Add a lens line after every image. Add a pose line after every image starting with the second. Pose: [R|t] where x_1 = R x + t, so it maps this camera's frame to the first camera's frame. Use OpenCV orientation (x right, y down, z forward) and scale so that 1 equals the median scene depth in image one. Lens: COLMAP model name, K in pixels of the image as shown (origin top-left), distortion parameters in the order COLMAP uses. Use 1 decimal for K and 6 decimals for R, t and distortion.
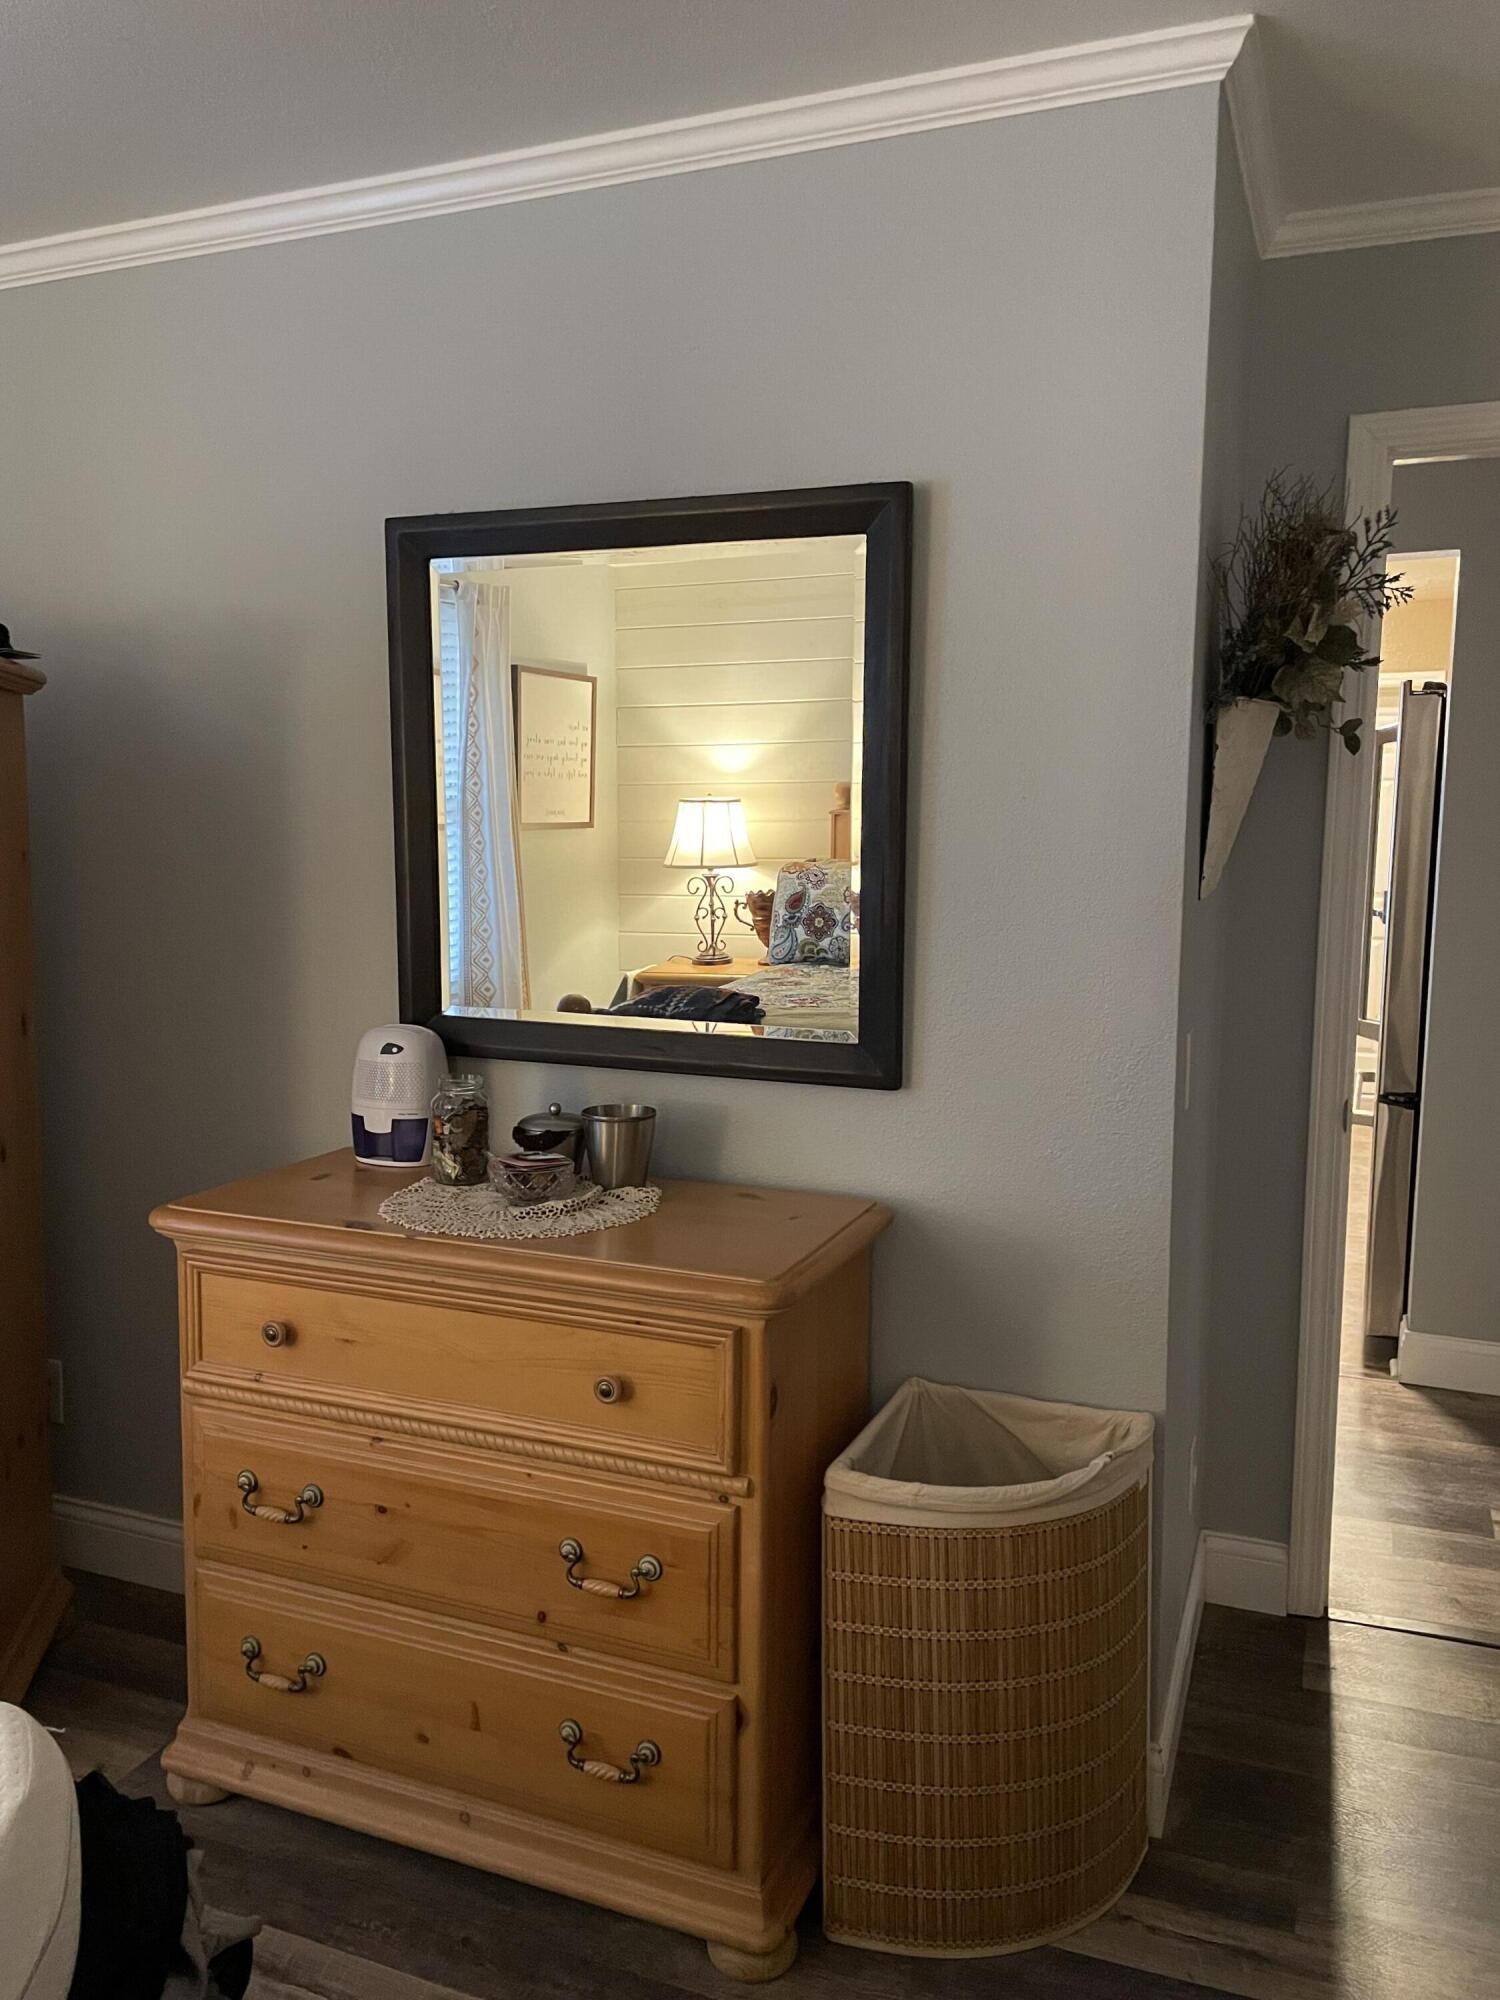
lens RADIAL K [[1491.6, 0, 750.0], [0, 1491.6, 1000.0], [0, 0, 1]] dist [0.009208, -0.000157]
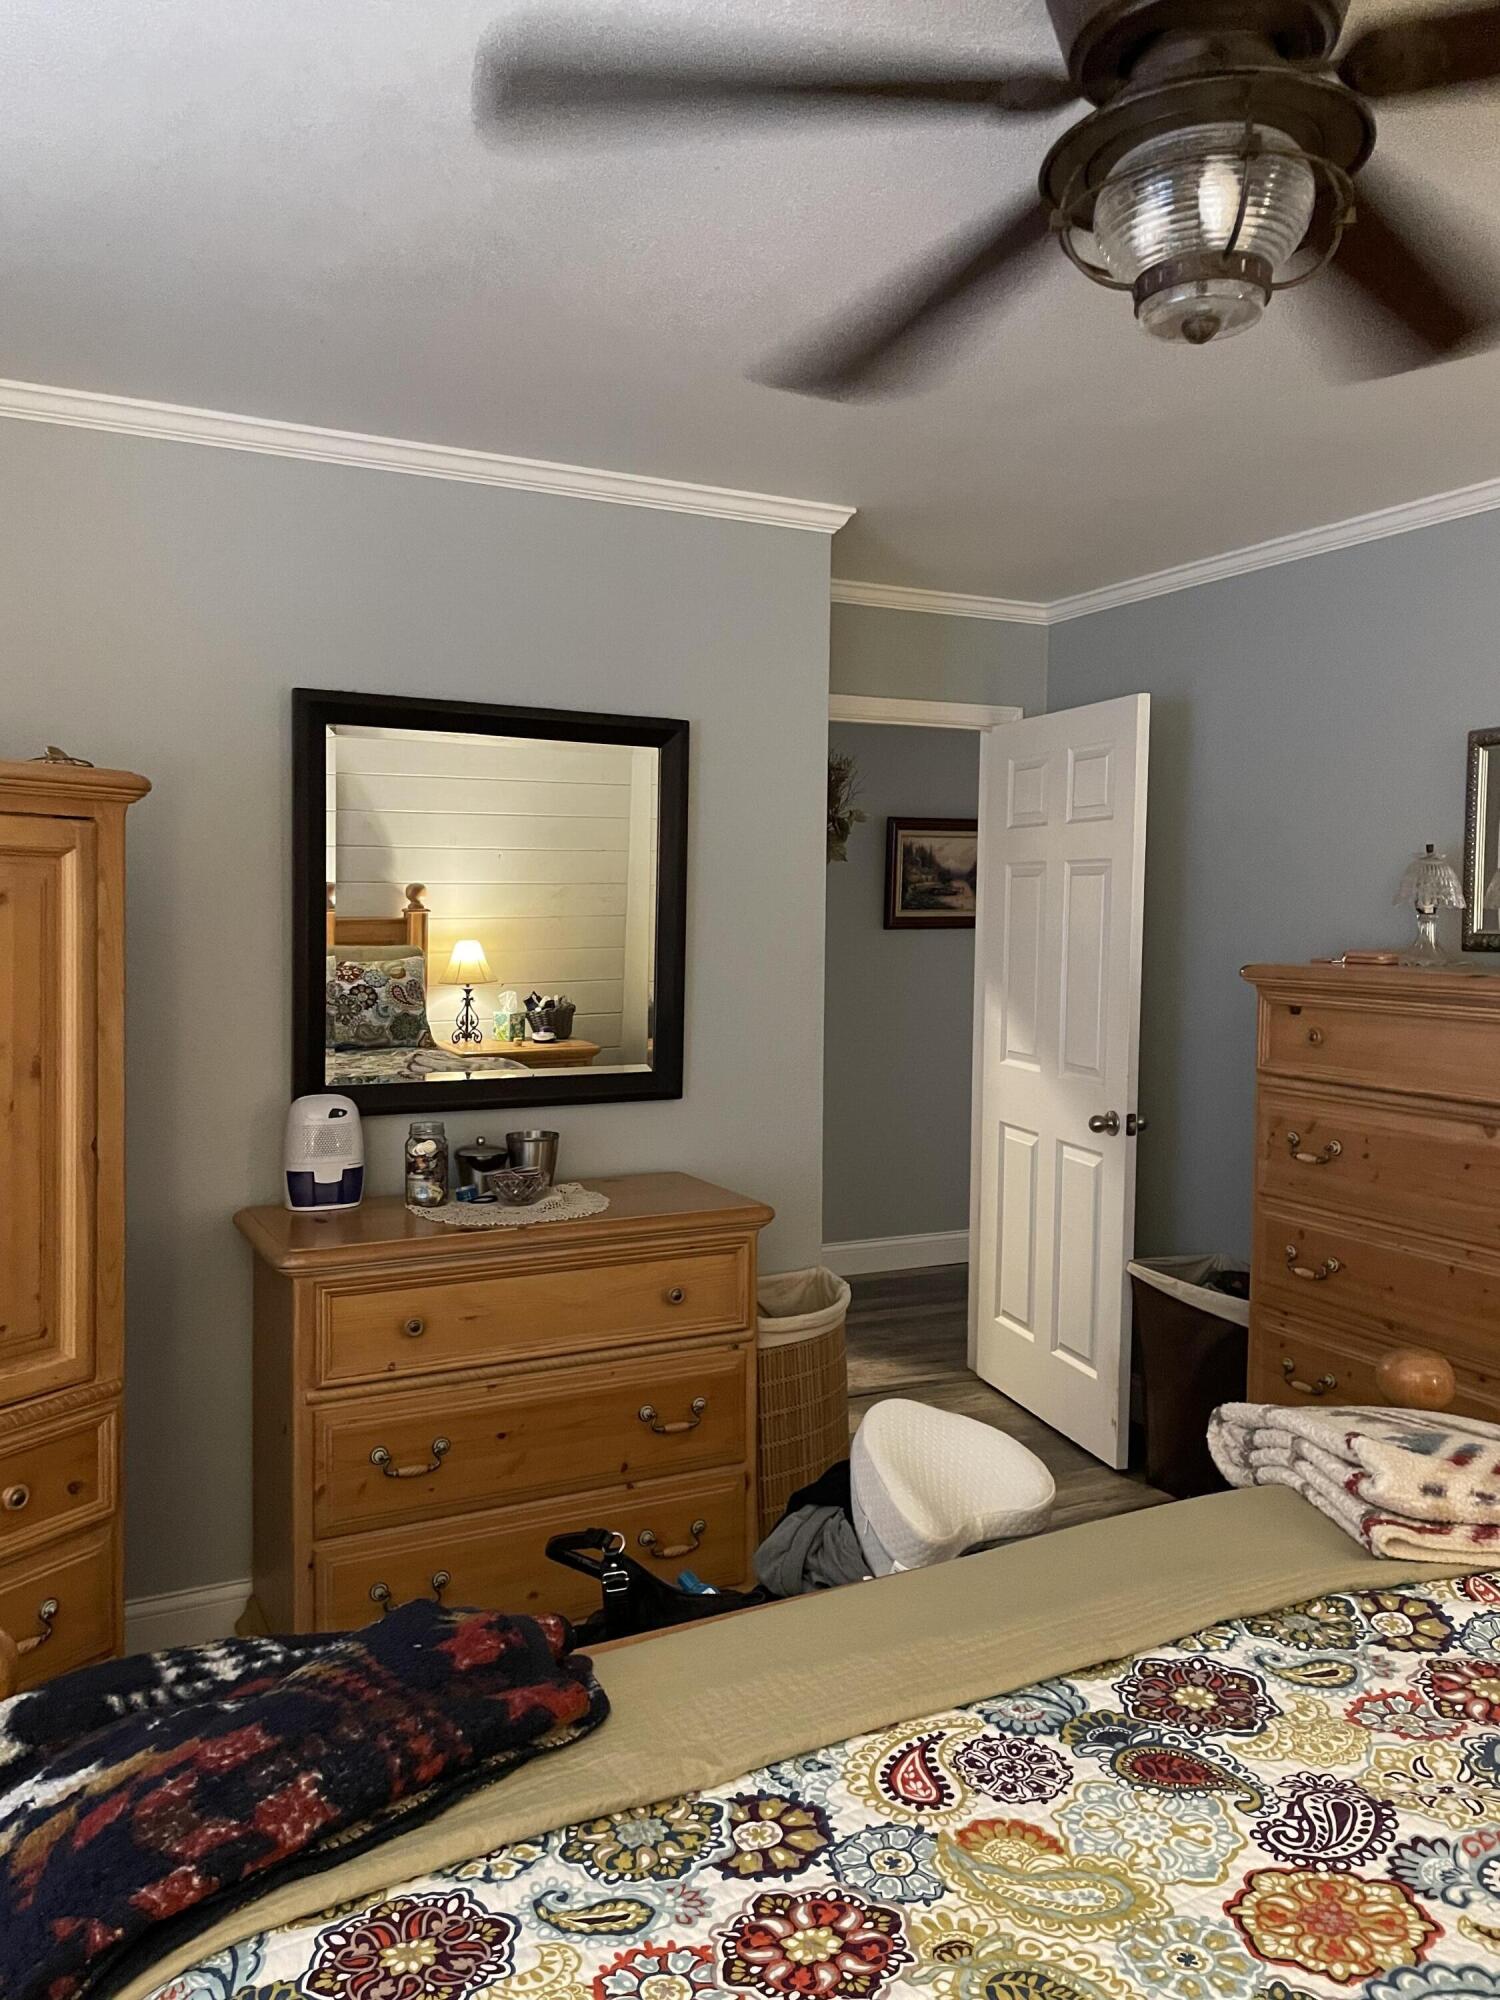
lens RADIAL K [[1491.6, 0, 750.0], [0, 1491.6, 1000.0], [0, 0, 1]] dist [0.009208, -0.000157]
pose [[0.649646, -0.048753, 0.758672, -1.076076], [0.084717, 0.996369, -0.008515, -0.024159], [-0.755502, 0.069804, 0.651417, -0.084985]]
